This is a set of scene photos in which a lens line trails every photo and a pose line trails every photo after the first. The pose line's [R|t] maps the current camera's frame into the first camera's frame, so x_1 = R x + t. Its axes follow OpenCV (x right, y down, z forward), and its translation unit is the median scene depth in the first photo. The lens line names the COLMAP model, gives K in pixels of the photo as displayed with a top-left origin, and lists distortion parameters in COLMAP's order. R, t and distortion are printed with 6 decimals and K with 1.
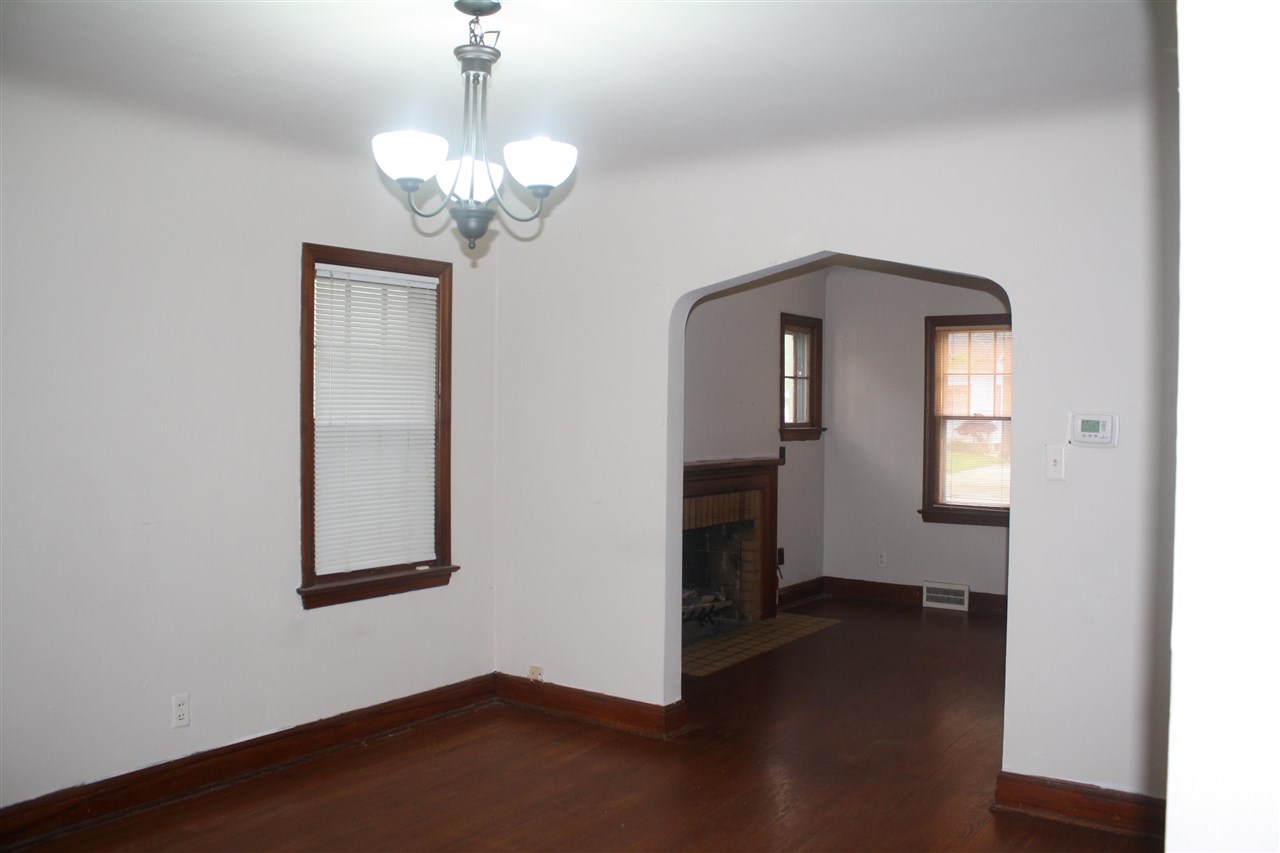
lens RADIAL K [[1077.1, 0, 640.6], [0, 1077.1, 422.3], [0, 0, 1]] dist [-0.141861, 0.106976]
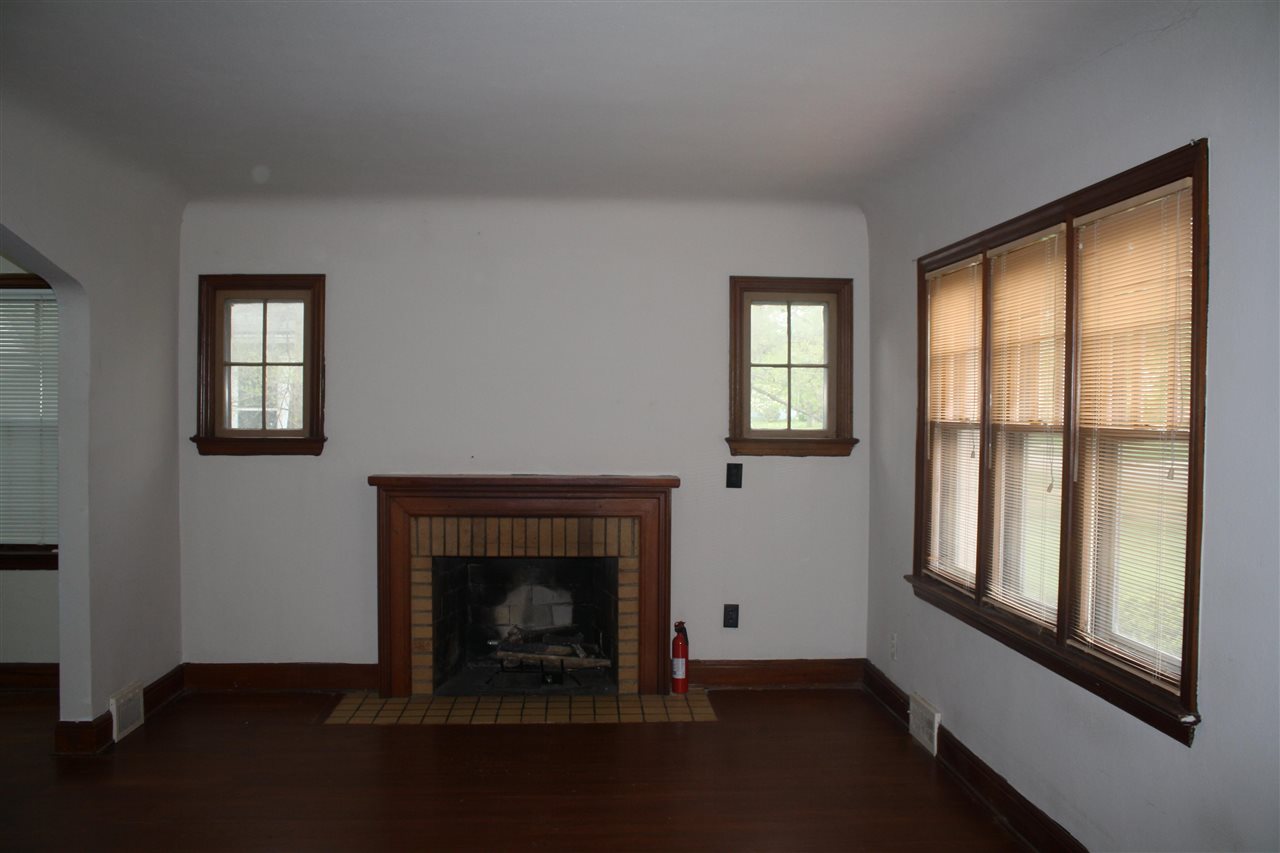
lens RADIAL K [[1077.1, 0, 641.8], [0, 1077.1, 427.0], [0, 0, 1]] dist [-0.141861, 0.106976]
pose [[0.625640, 0.008676, -0.780063, 0.701160], [-0.013987, 0.999902, -0.000097, -0.000687], [0.779986, 0.010972, 0.625700, 0.543777]]
